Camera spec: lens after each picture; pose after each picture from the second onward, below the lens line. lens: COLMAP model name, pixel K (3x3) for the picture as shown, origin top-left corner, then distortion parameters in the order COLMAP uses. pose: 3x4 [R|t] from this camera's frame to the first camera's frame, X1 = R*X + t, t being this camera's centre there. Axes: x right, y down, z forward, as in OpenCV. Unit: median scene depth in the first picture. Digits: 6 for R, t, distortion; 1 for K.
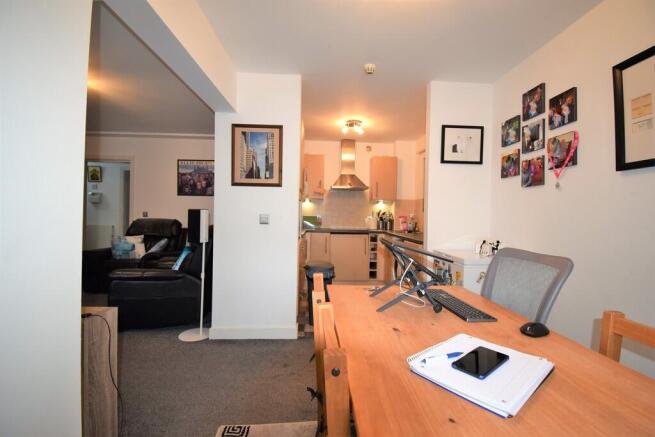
lens RADIAL K [[292.5, 0, 327.5], [0, 292.5, 218.5], [0, 0, 1]] dist [-0.001132, -0.000041]
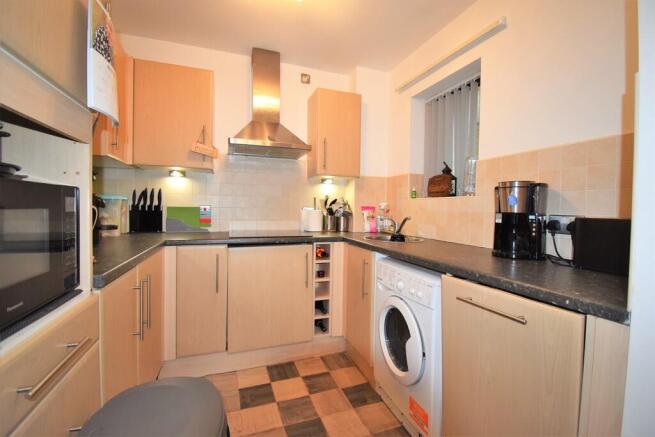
lens RADIAL K [[292.5, 0, 327.5], [0, 292.5, 218.5], [0, 0, 1]] dist [-0.001132, -0.000041]
pose [[0.957651, -0.012387, 0.287665, 0.025590], [0.008164, 0.999841, 0.015873, 0.005272], [-0.287816, -0.012852, 0.957600, 0.503561]]
